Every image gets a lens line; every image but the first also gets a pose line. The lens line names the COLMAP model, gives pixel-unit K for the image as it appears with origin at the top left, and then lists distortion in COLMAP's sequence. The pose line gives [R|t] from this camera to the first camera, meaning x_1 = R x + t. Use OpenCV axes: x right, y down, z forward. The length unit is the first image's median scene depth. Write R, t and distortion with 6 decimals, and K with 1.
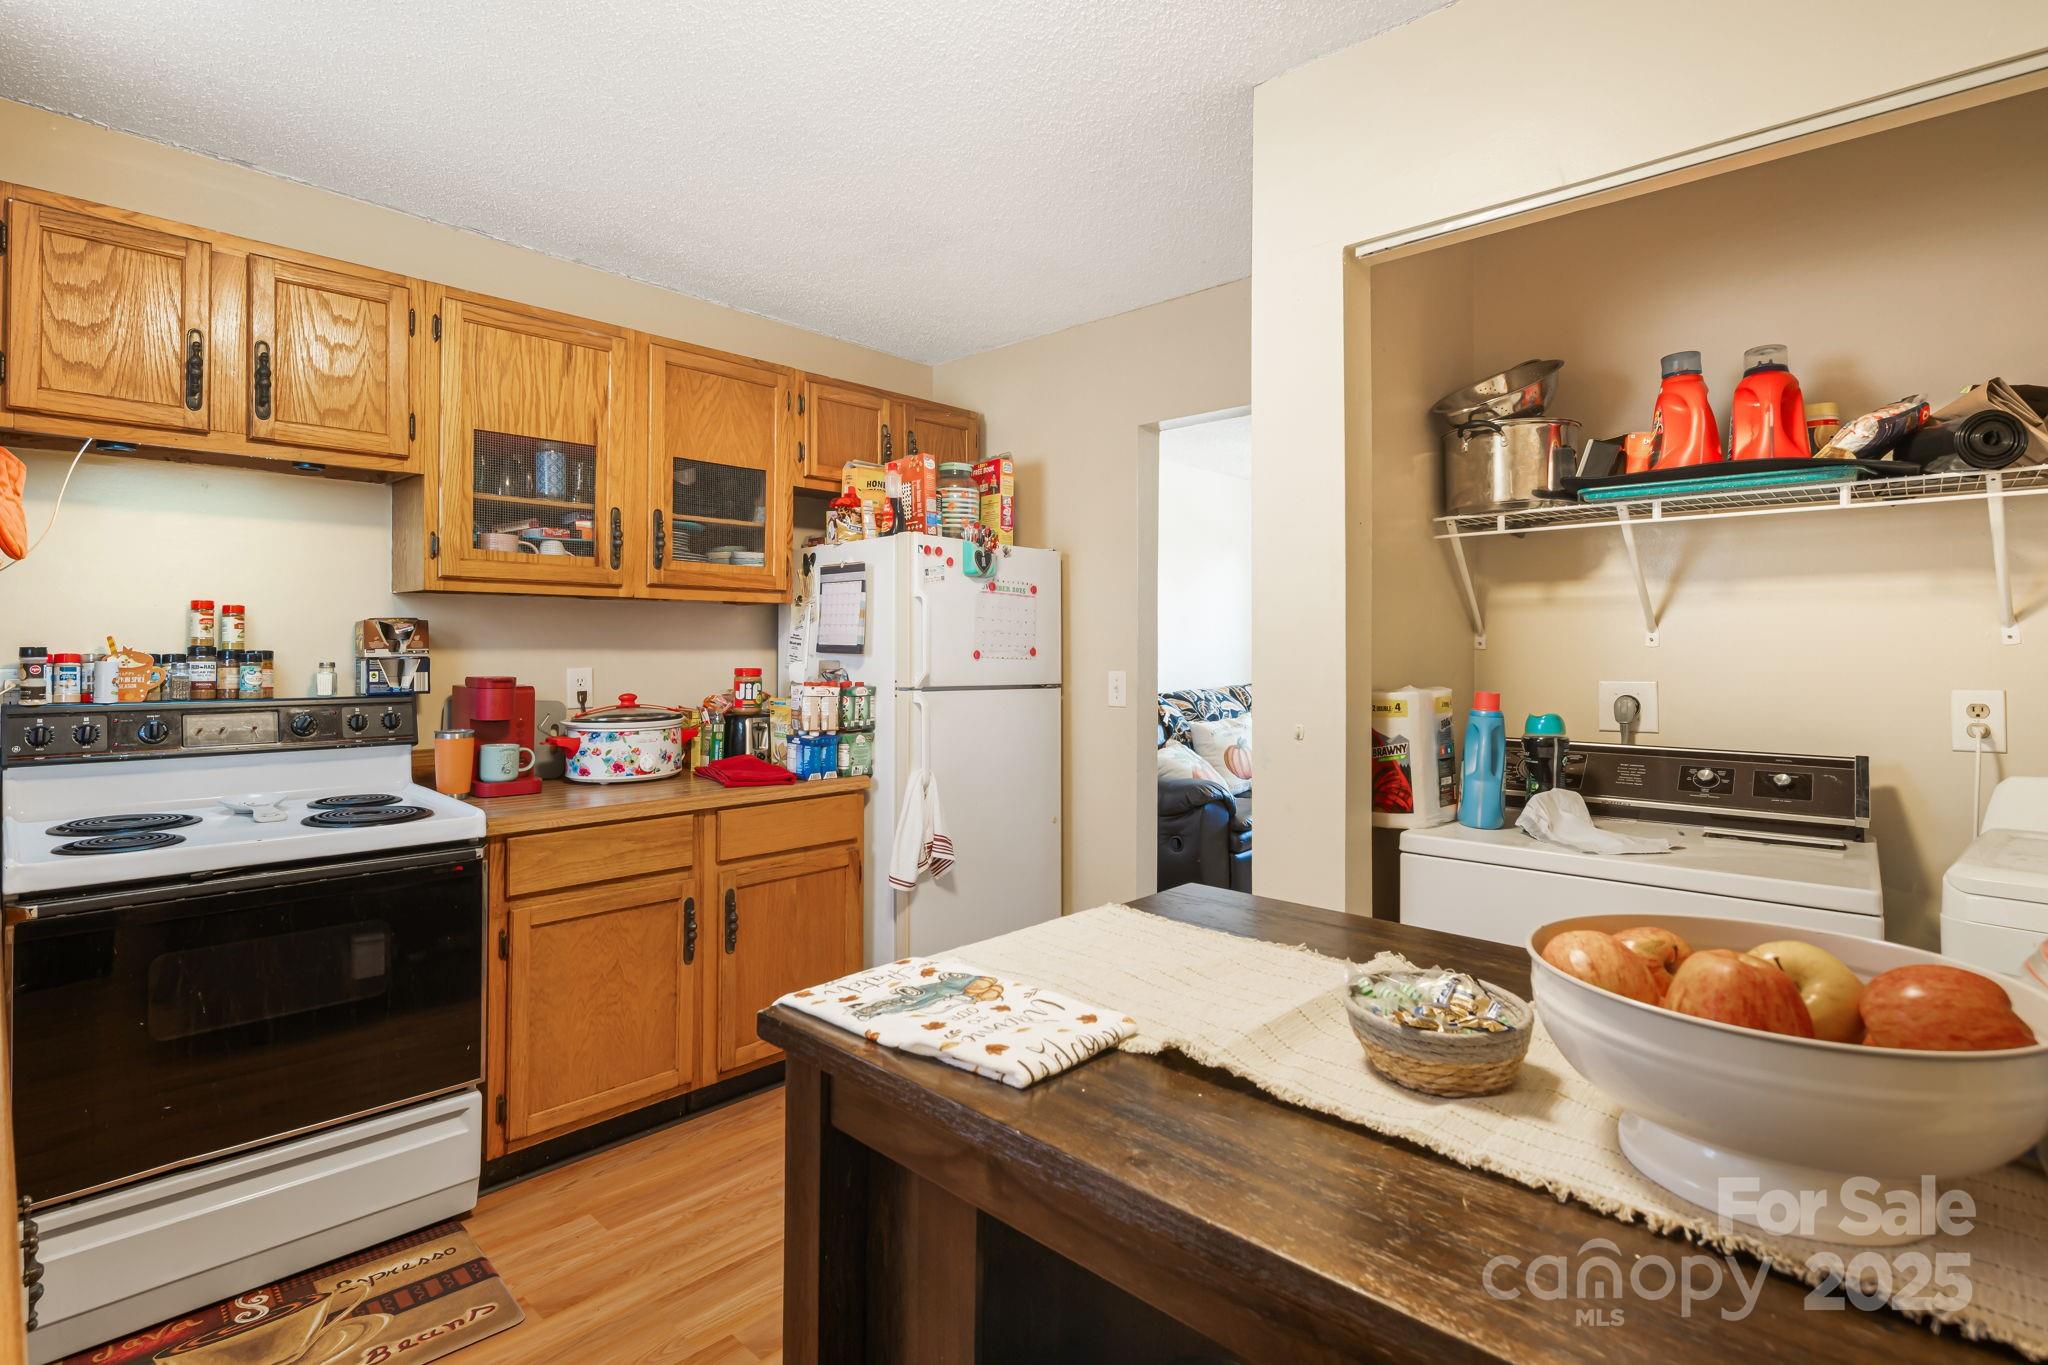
lens RADIAL K [[1008.5, 0, 1017.0], [0, 1008.5, 652.8], [0, 0, 1]] dist [0.003788, 0.000512]
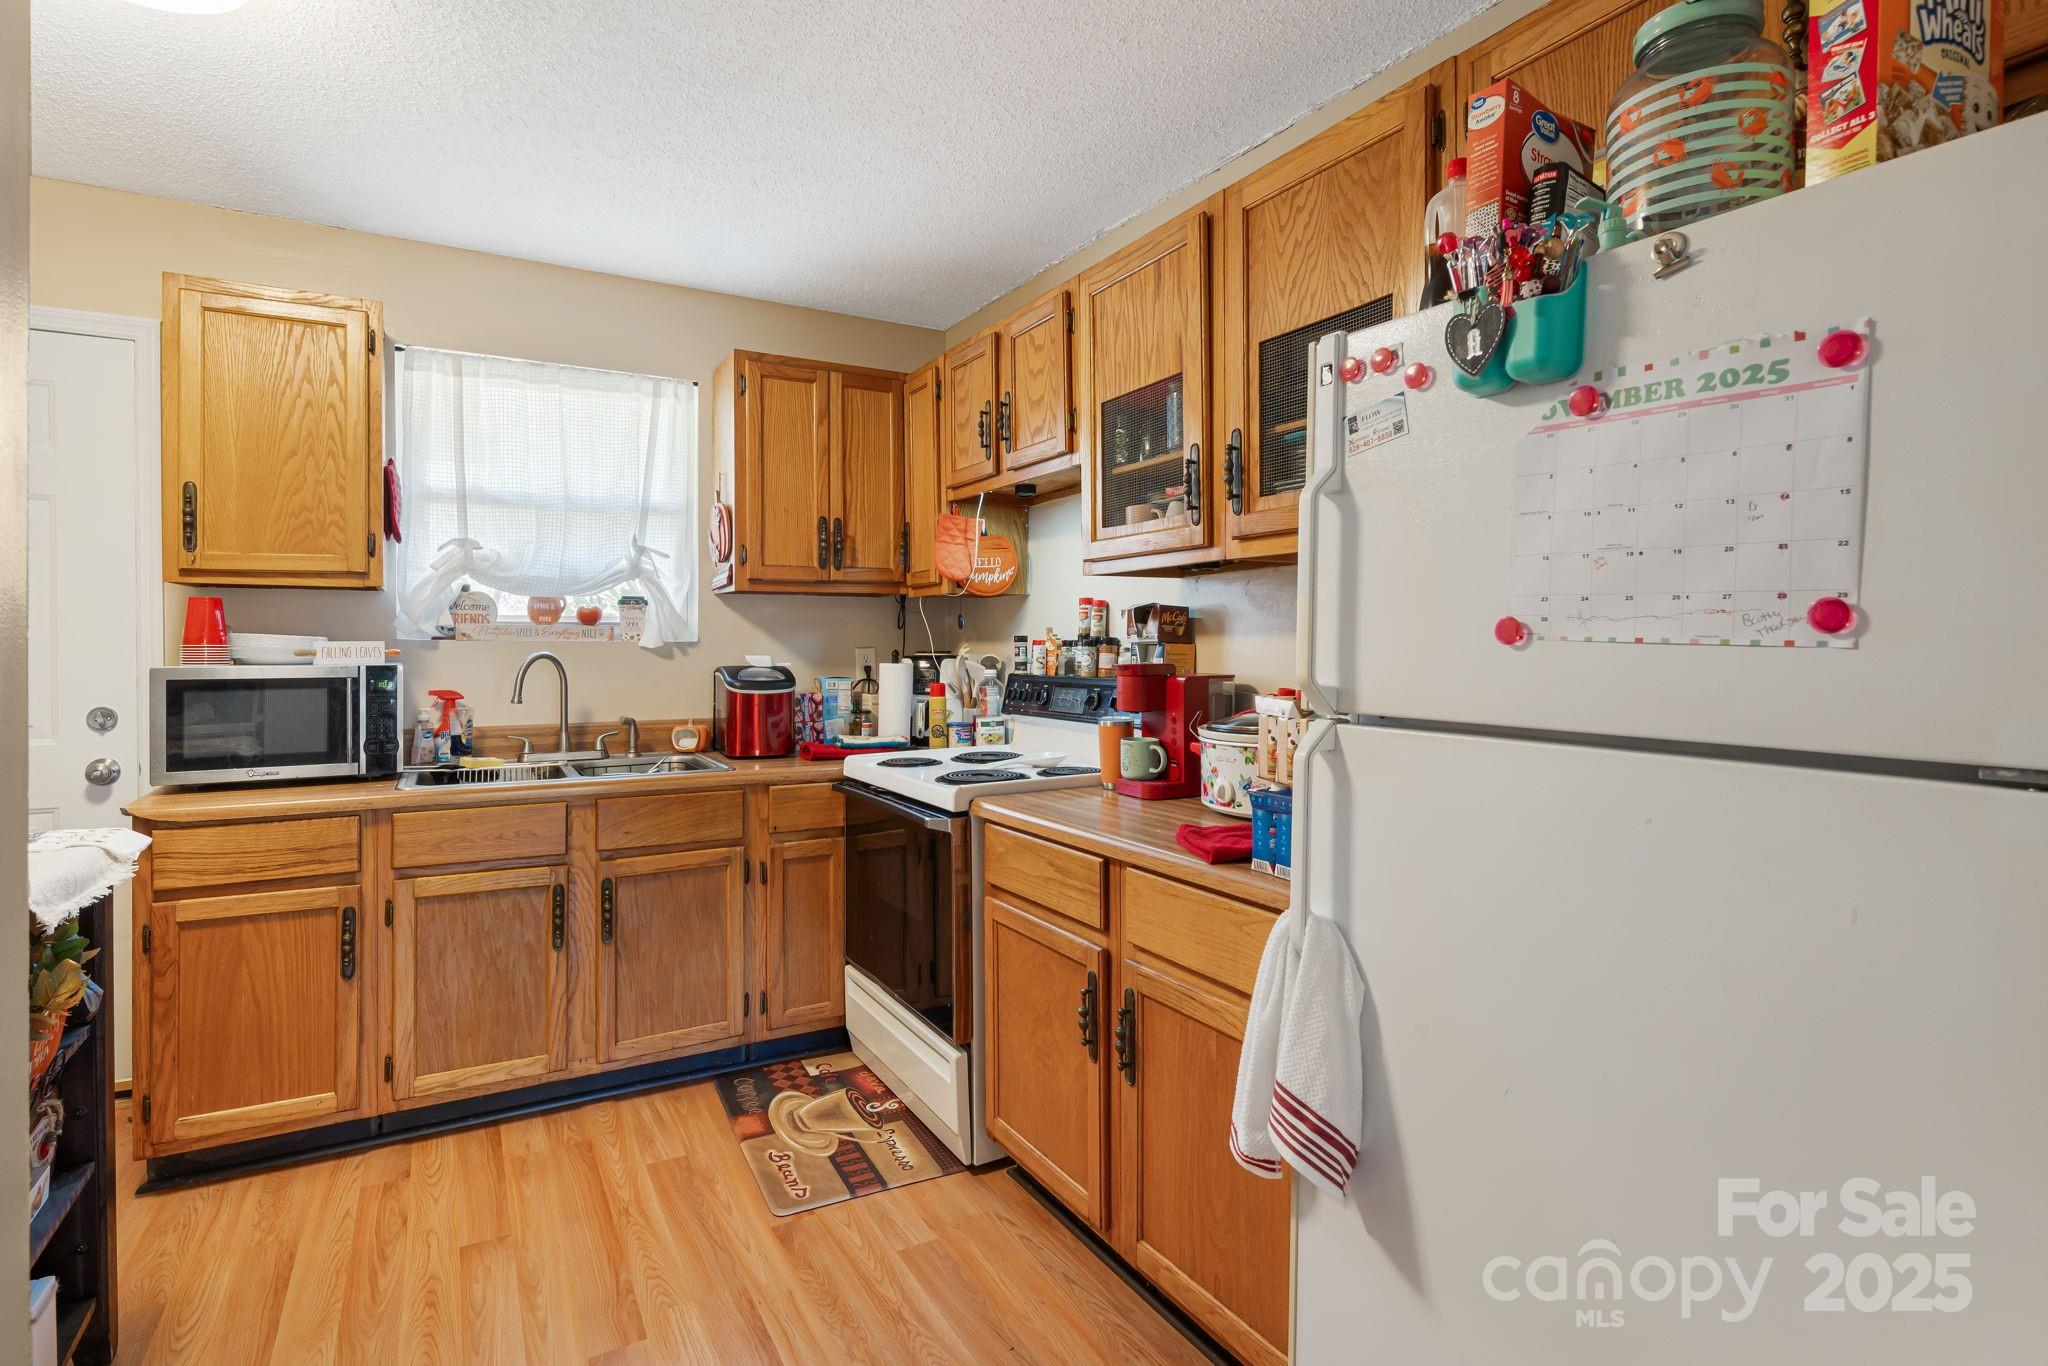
lens RADIAL K [[1008.5, 0, 1017.0], [0, 1008.5, 653.3], [0, 0, 1]] dist [0.003788, 0.000512]
pose [[-0.284970, 0.005569, -0.958520, 0.412181], [-0.001384, 0.999980, 0.006221, 0.009401], [0.958535, 0.003099, -0.284957, 1.229641]]
